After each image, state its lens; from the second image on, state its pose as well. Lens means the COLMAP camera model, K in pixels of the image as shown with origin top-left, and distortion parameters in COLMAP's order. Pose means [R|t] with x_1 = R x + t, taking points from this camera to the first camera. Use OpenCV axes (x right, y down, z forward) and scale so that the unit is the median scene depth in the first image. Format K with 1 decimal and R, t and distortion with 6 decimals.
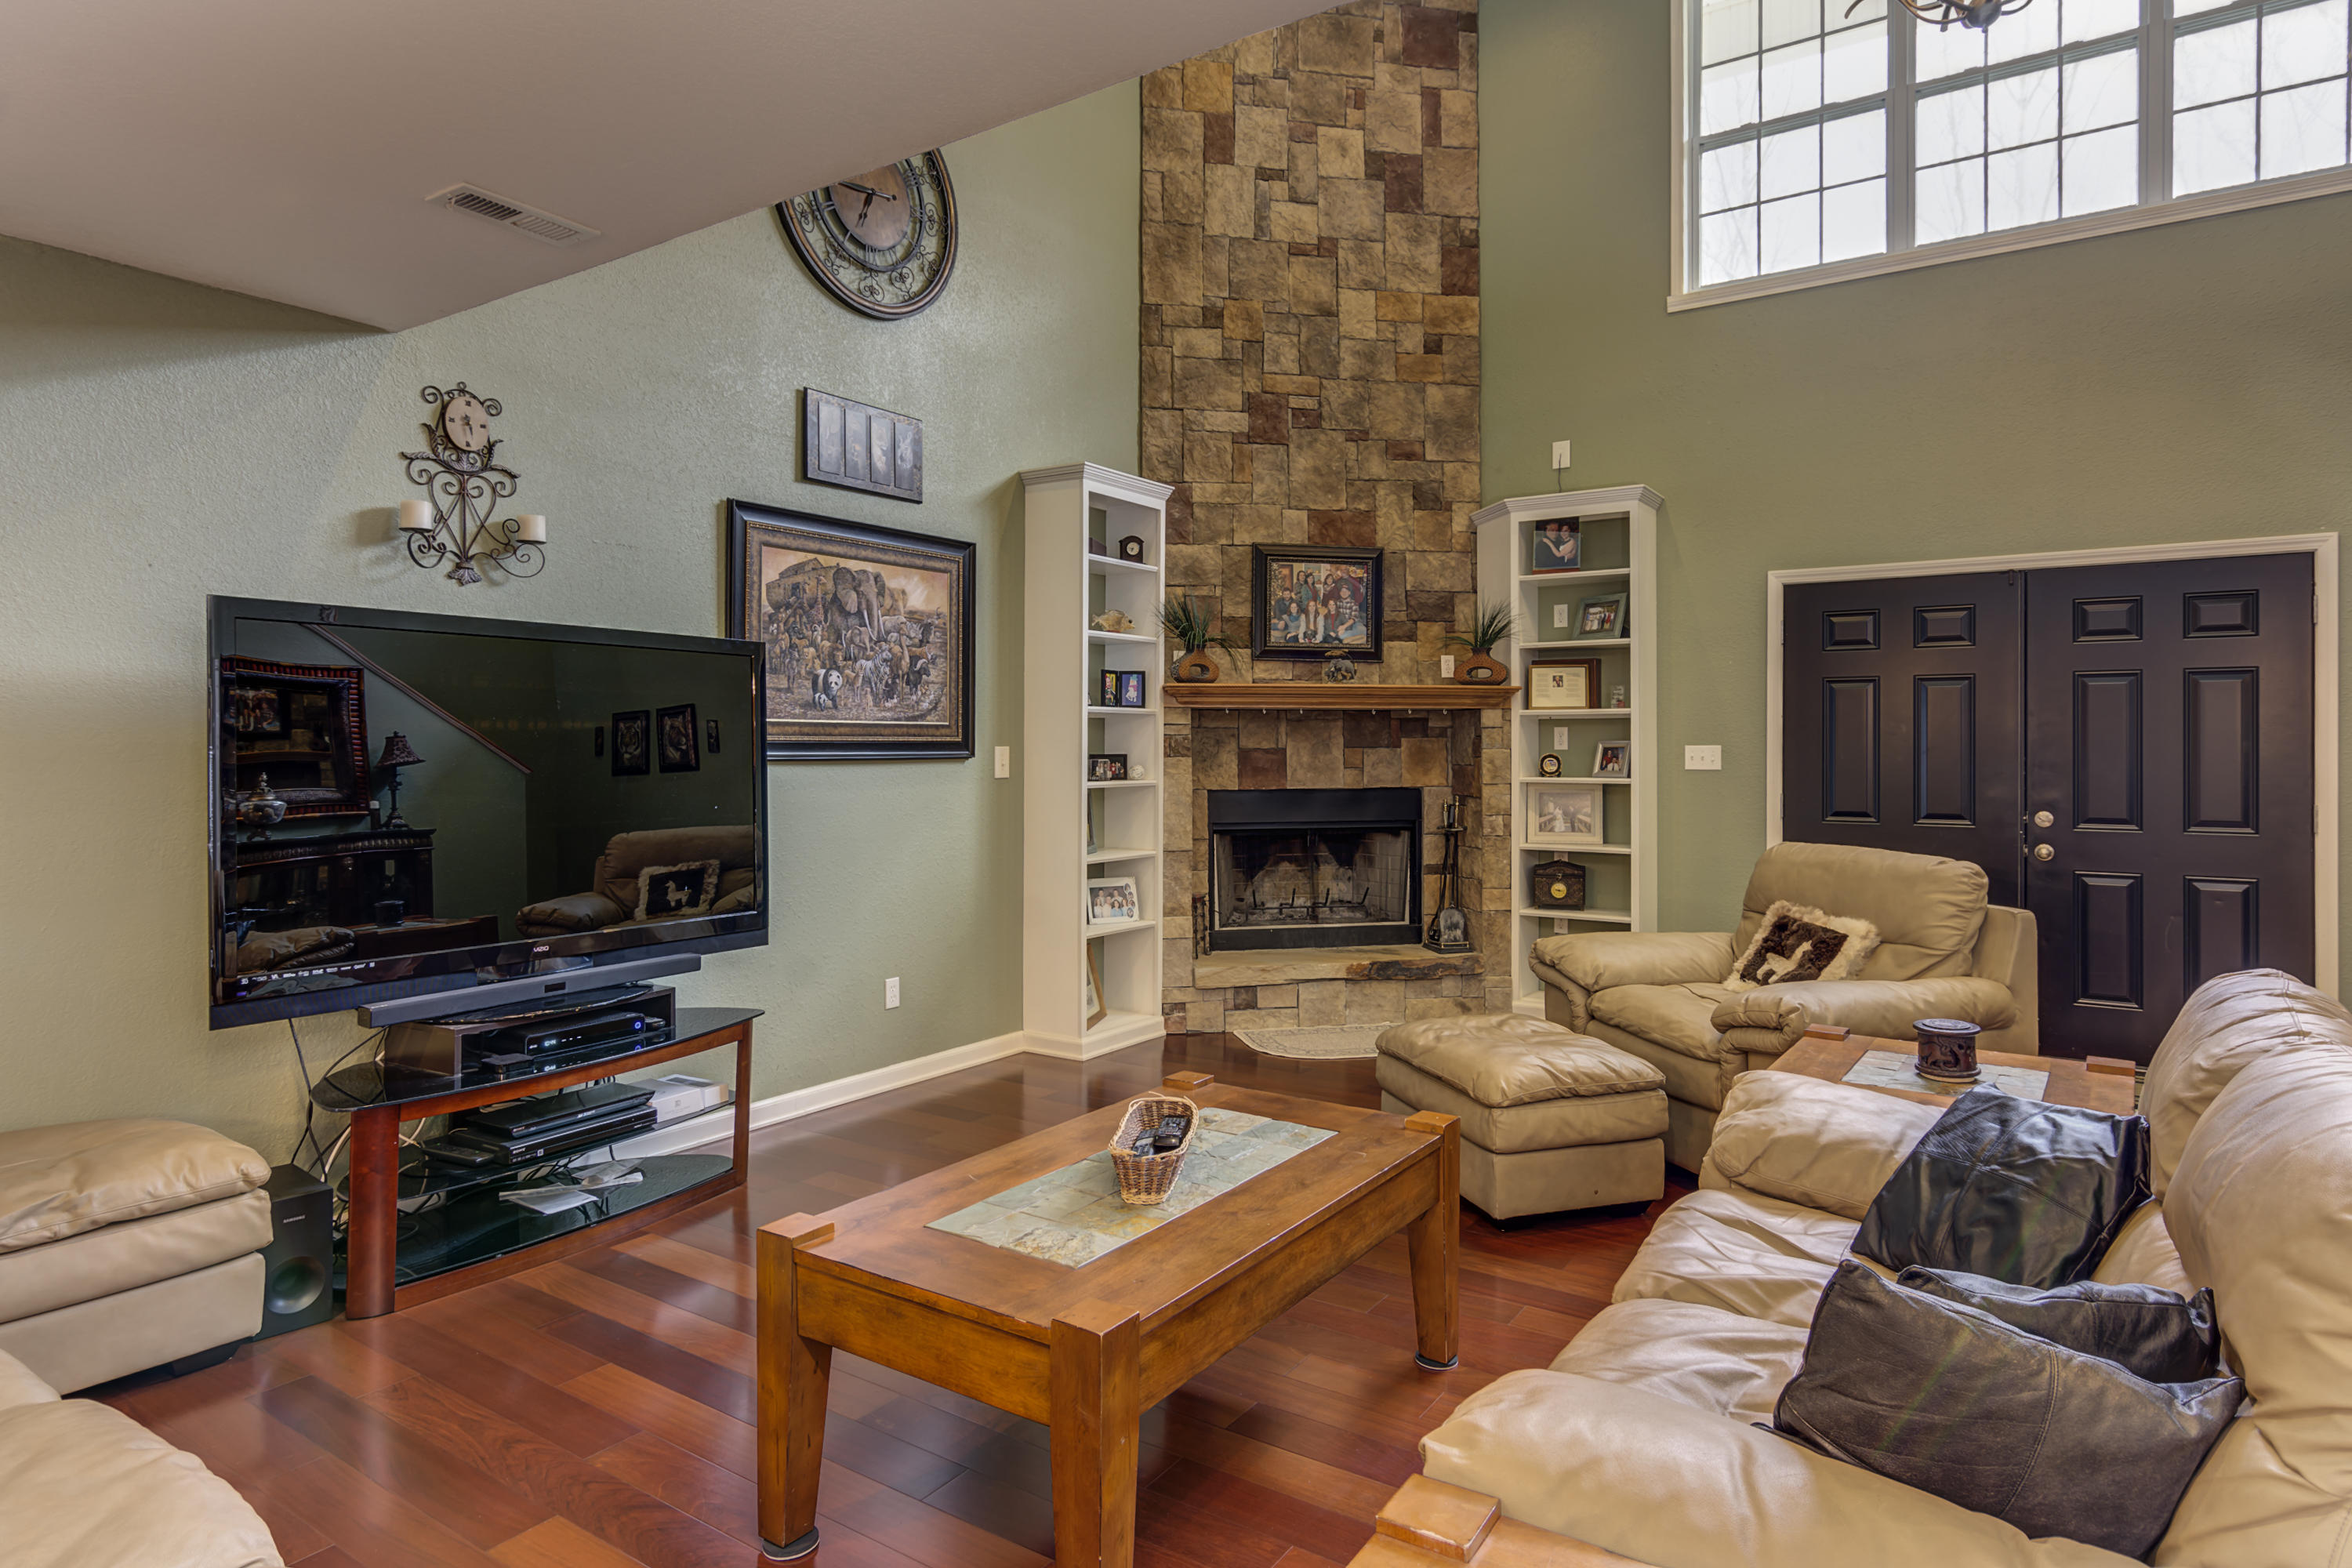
lens RADIAL K [[1296.4, 0, 1169.4], [0, 1296.4, 743.7], [0, 0, 1]] dist [0.001485, 0.000673]
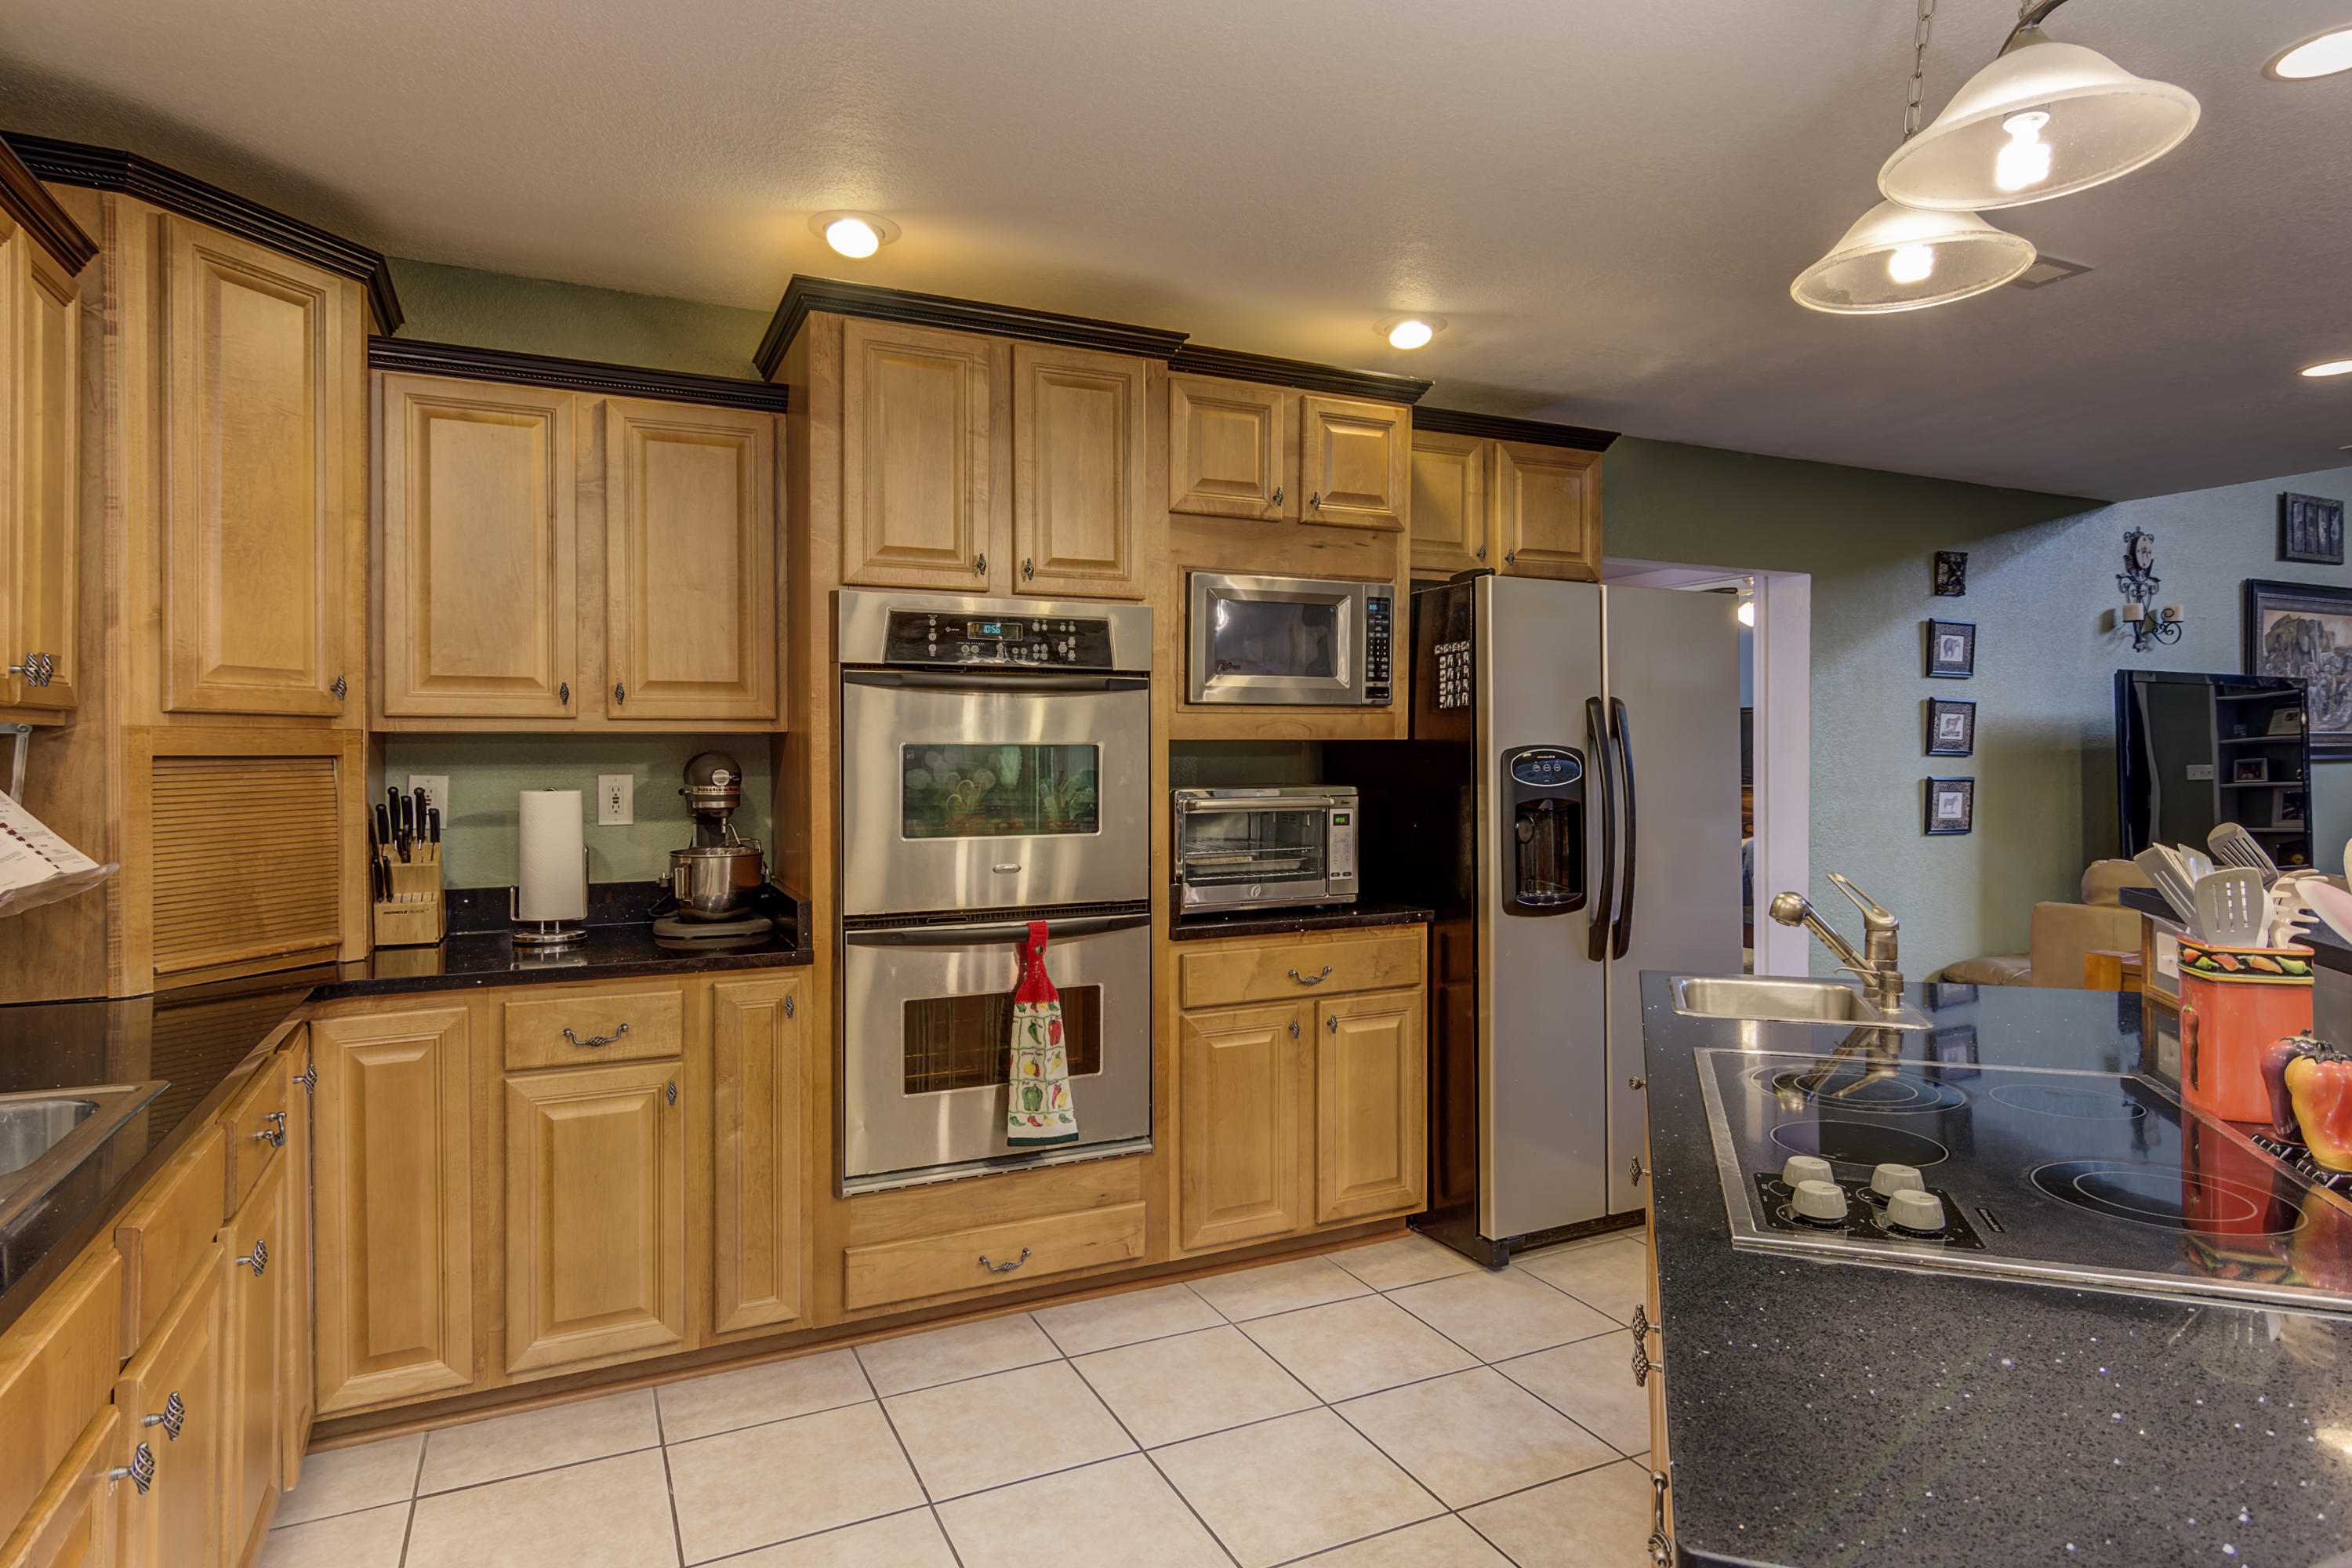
lens RADIAL K [[1296.4, 0, 1169.4], [0, 1296.4, 743.7], [0, 0, 1]] dist [0.001485, 0.000673]
pose [[0.866308, -0.000991, -0.499509, -0.605800], [0.001957, 0.999997, 0.001410, -0.009556], [0.499506, -0.002199, 0.866307, -0.777984]]
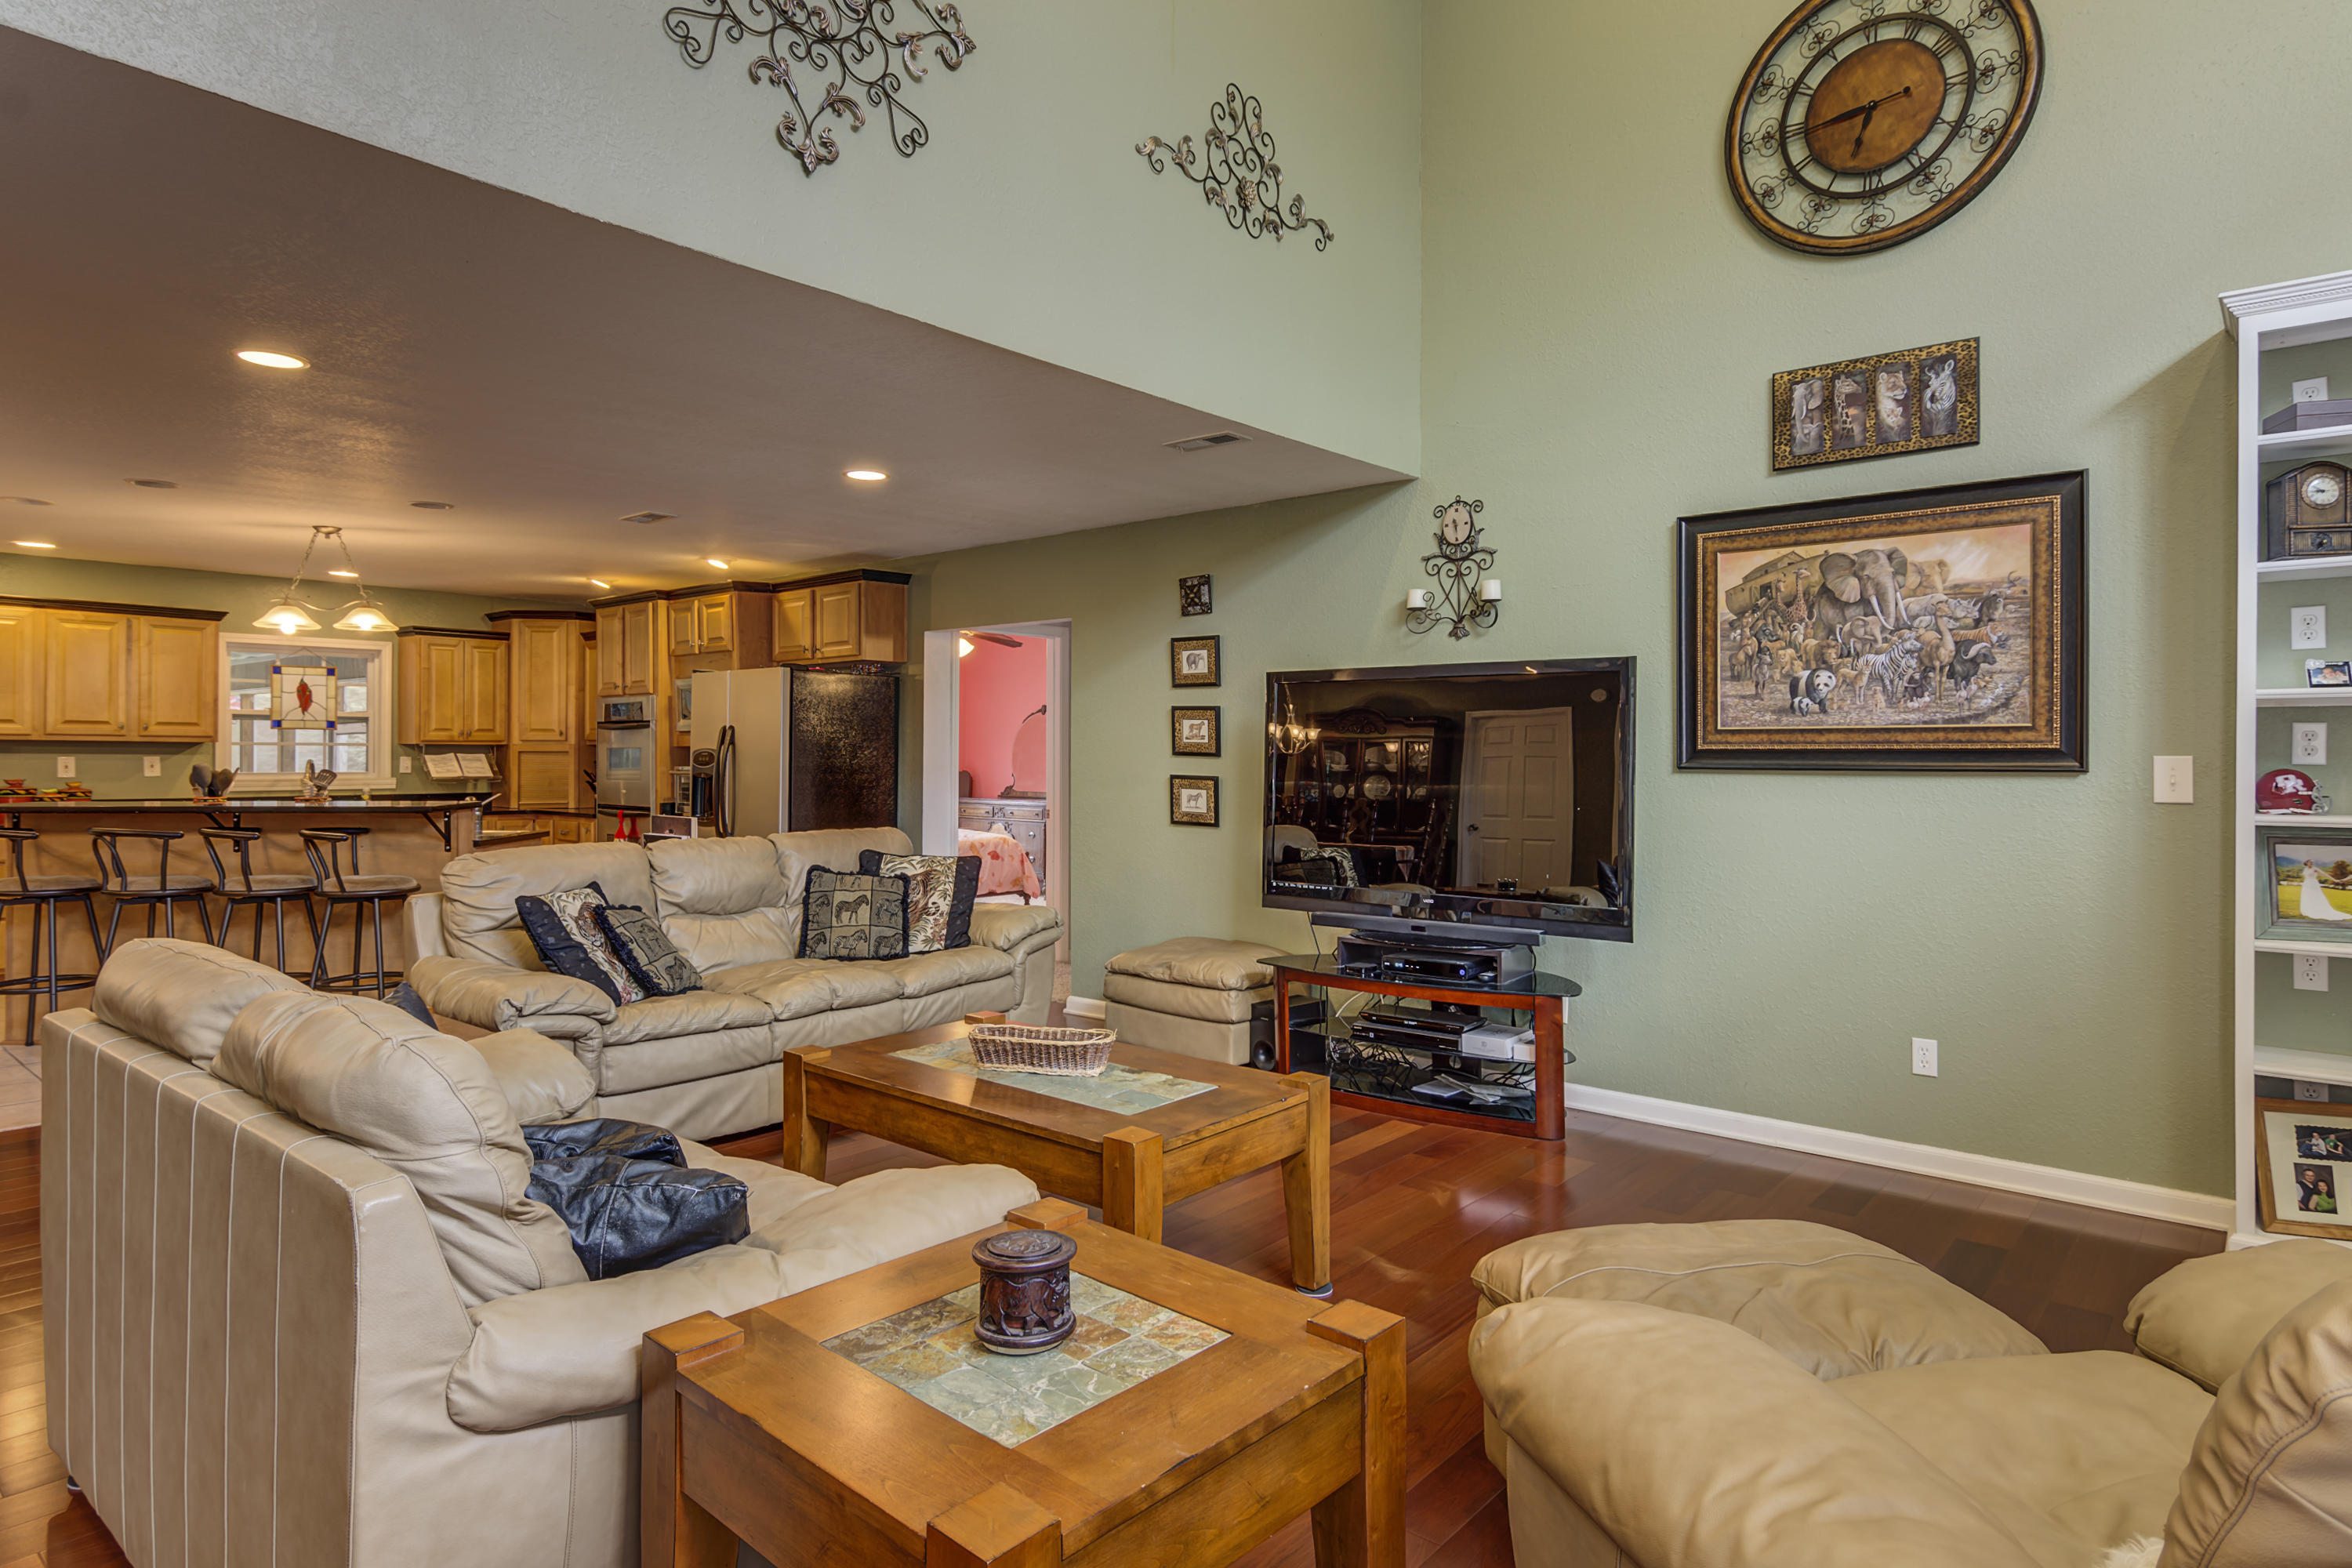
lens RADIAL K [[1296.4, 0, 1169.4], [0, 1296.4, 743.7], [0, 0, 1]] dist [0.001485, 0.000673]
pose [[-0.105947, -0.001856, -0.994370, 0.684131], [0.005104, 0.999984, -0.002410, -0.006083], [0.994359, -0.005331, -0.105936, 0.646964]]
